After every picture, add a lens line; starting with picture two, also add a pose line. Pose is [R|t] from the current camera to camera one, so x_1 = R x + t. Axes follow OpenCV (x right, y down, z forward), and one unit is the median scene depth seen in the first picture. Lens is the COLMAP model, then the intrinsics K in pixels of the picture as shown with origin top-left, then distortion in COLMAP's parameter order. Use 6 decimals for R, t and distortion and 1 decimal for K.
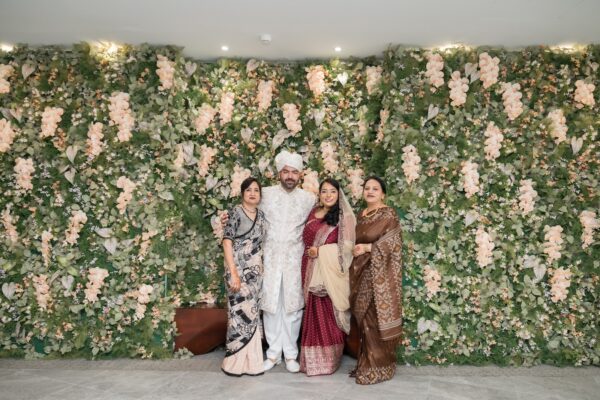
lens RADIAL K [[415.3, 0, 300.7], [0, 415.3, 204.5], [0, 0, 1]] dist [-0.039769, 0.003345]
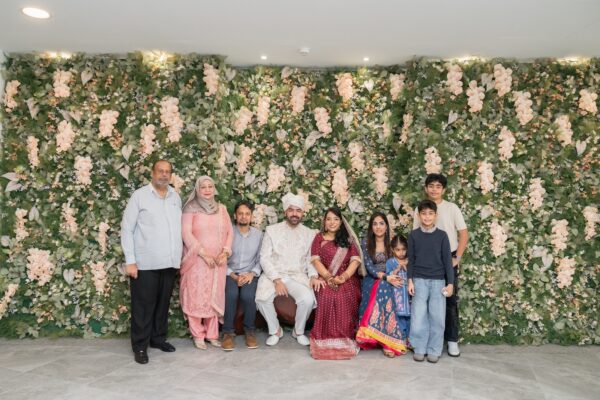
lens RADIAL K [[415.3, 0, 299.3], [0, 415.3, 196.5], [0, 0, 1]] dist [-0.039769, 0.003345]
pose [[0.999980, 0.005085, 0.003658, -0.096839], [-0.005079, 0.999986, -0.001631, -0.006029], [-0.003666, 0.001612, 0.999992, -0.112641]]
